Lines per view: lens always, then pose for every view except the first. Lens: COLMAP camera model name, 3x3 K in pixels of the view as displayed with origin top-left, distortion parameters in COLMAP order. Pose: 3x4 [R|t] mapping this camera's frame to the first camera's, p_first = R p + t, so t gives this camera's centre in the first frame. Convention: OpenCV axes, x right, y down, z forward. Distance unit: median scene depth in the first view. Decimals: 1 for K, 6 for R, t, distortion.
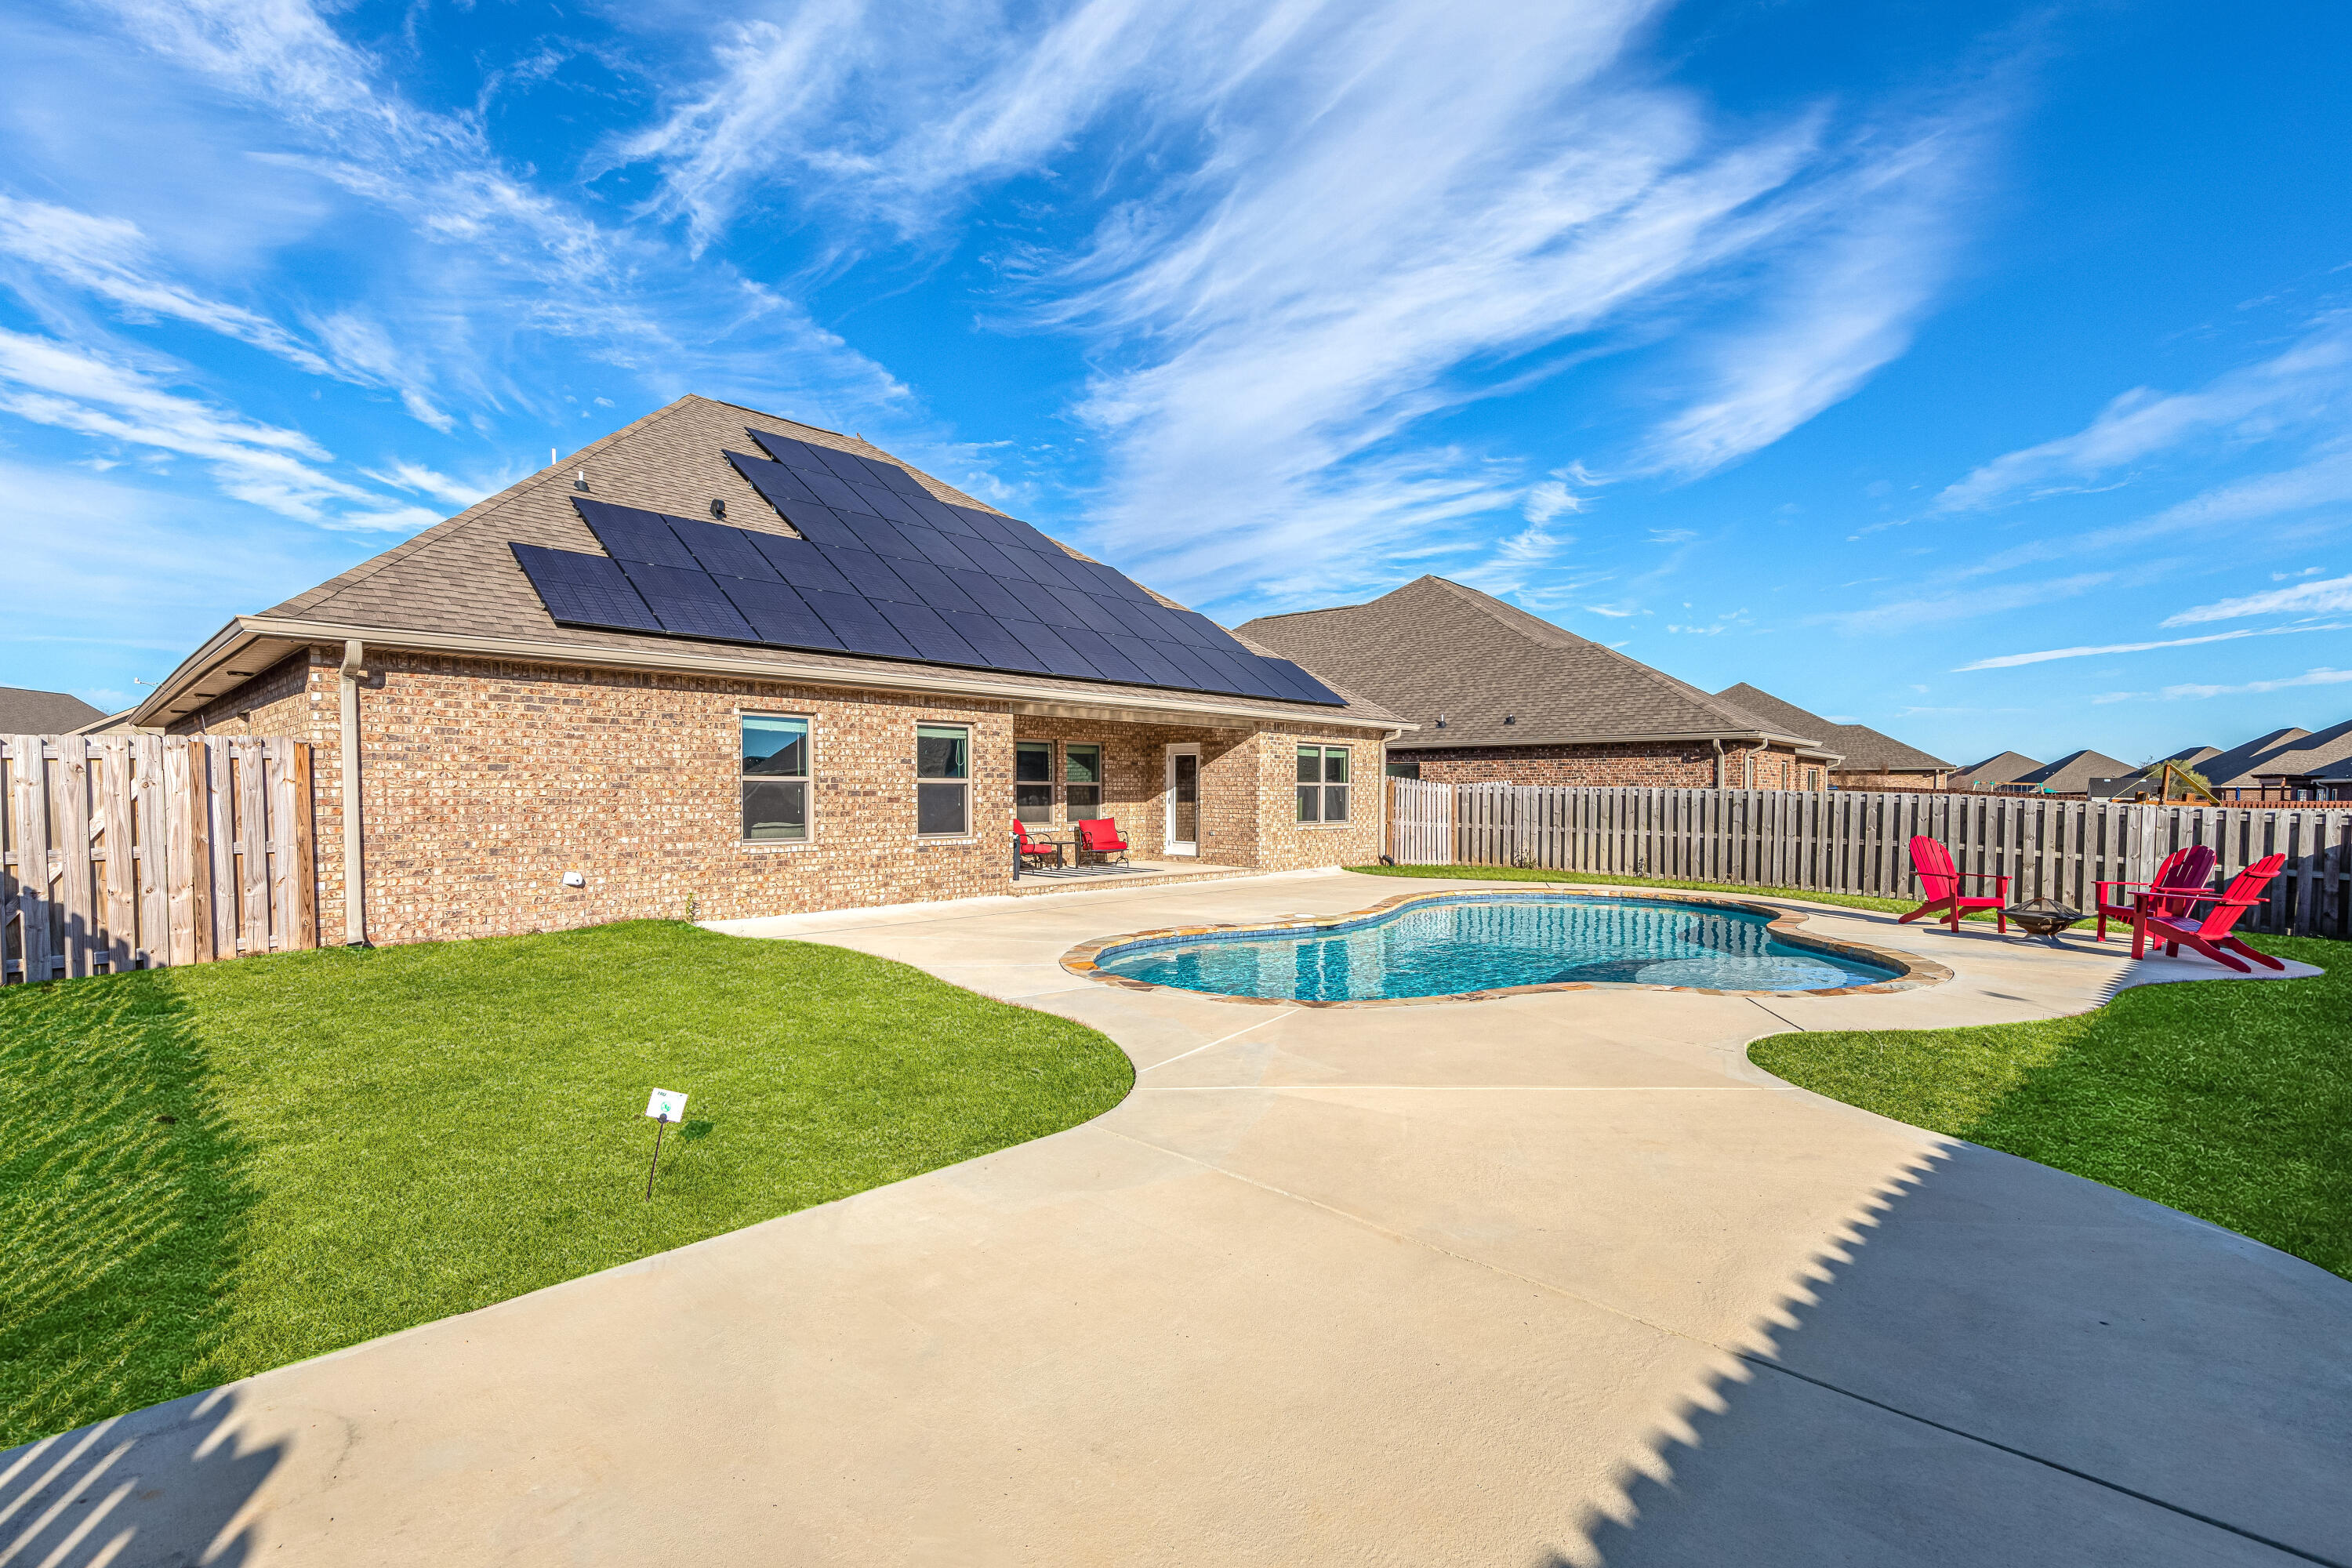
lens RADIAL K [[1065.7, 0, 1186.3], [0, 1065.7, 831.4], [0, 0, 1]] dist [0.007359, 0.000528]
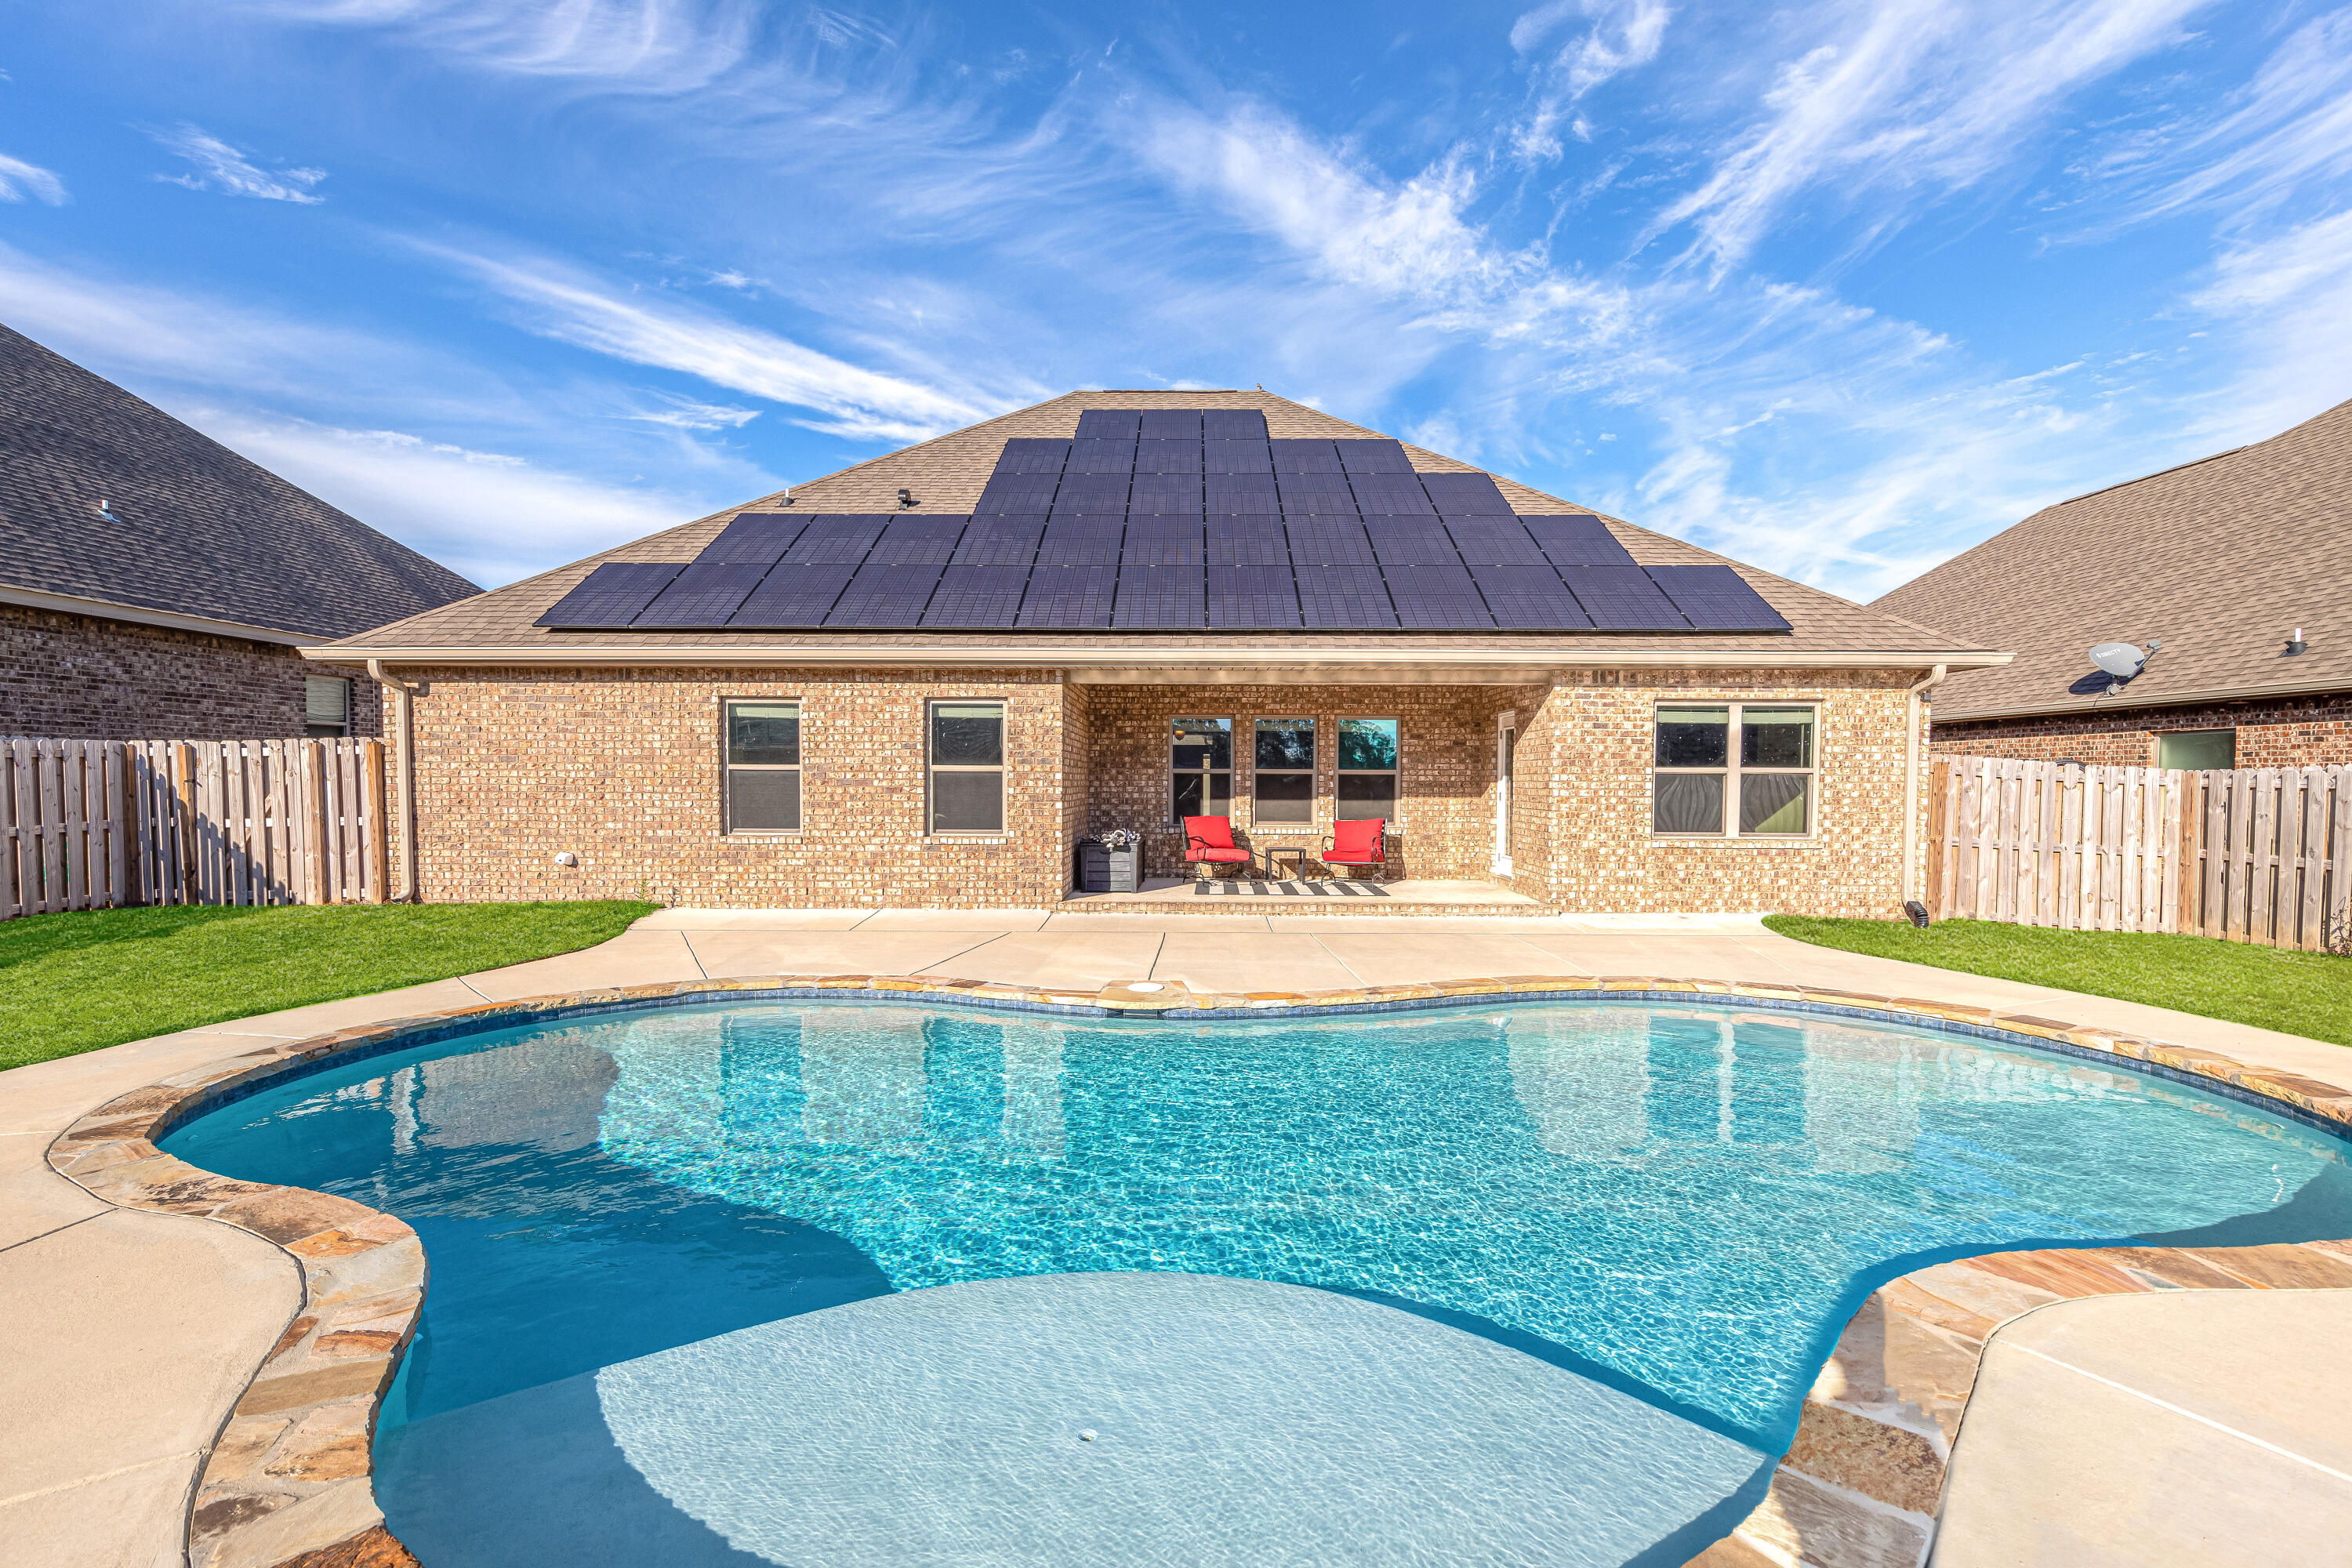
lens RADIAL K [[1065.7, 0, 1186.3], [0, 1065.7, 831.4], [0, 0, 1]] dist [0.007359, 0.000528]
pose [[0.673428, 0.034298, -0.738457, 0.539464], [-0.029982, 0.999368, 0.019075, -0.019482], [0.738645, 0.009295, 0.674031, 0.580295]]
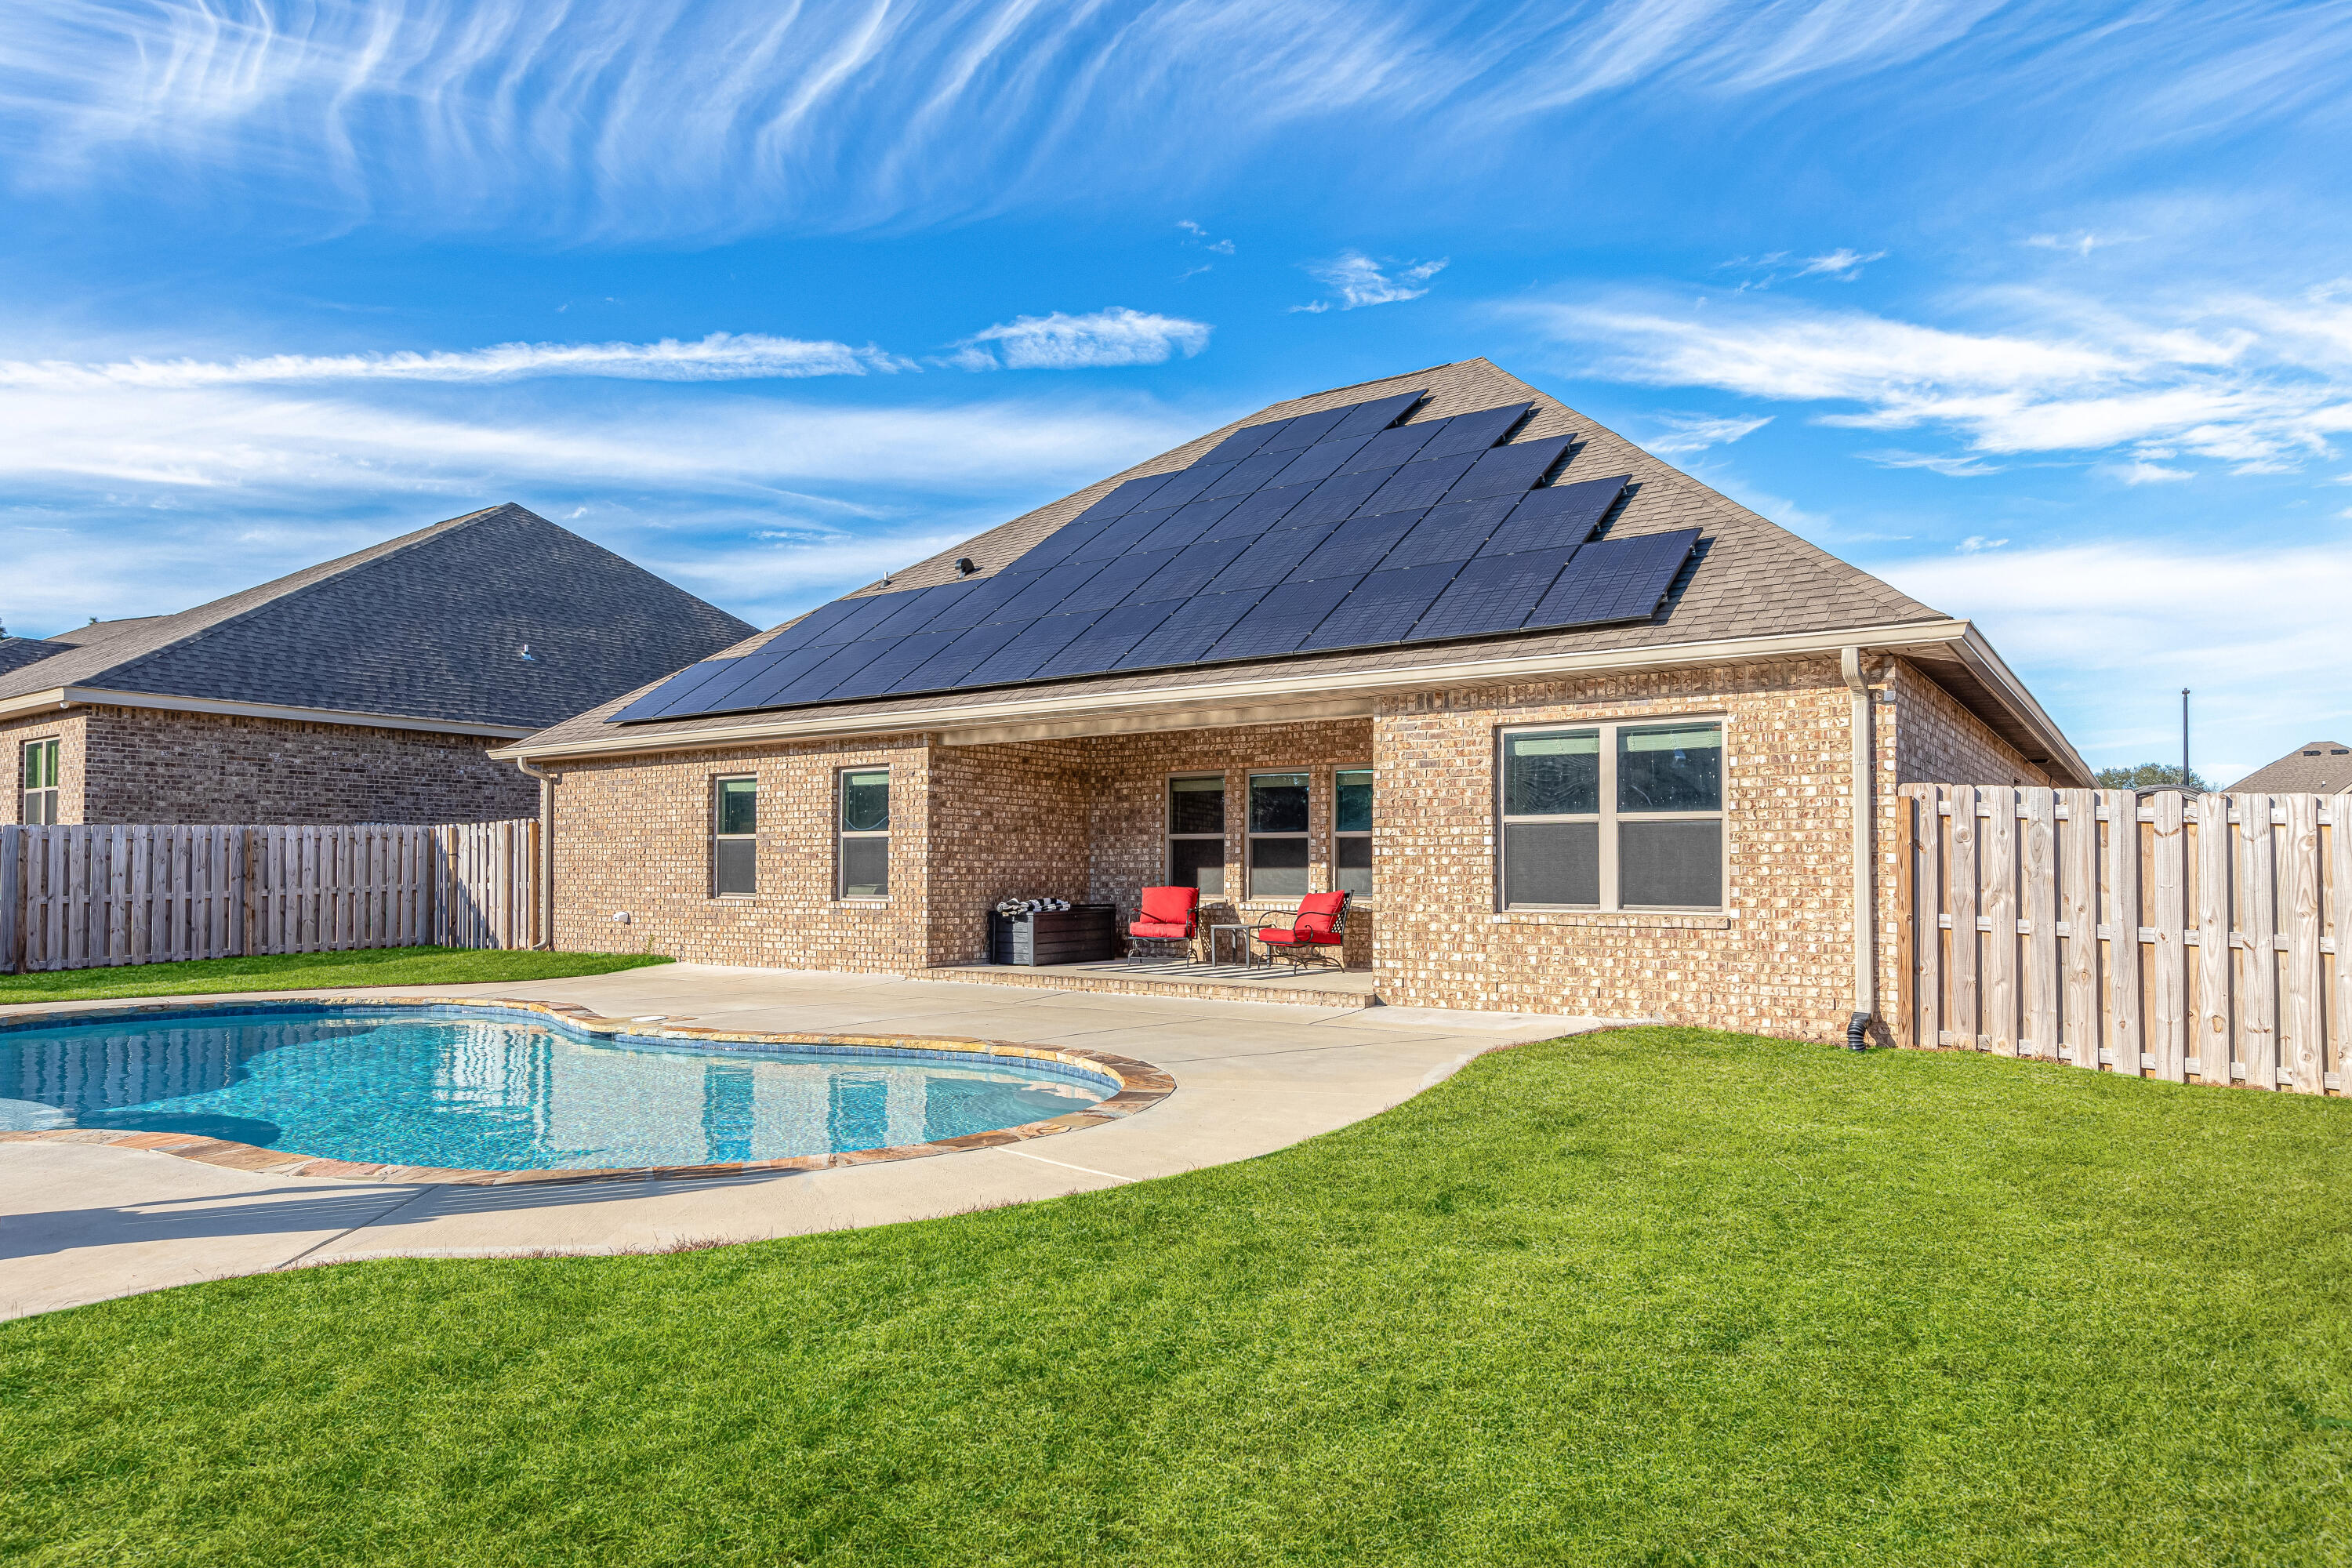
lens RADIAL K [[1428.6, 0, 1173.3], [0, 1428.6, 864.2], [0, 0, 1]] dist [0.002973, 0.001772]
pose [[0.131808, -0.010688, -0.991218, 0.990953], [-0.039954, 0.999072, -0.016085, -0.015177], [0.990470, 0.041723, 0.131258, 1.141154]]
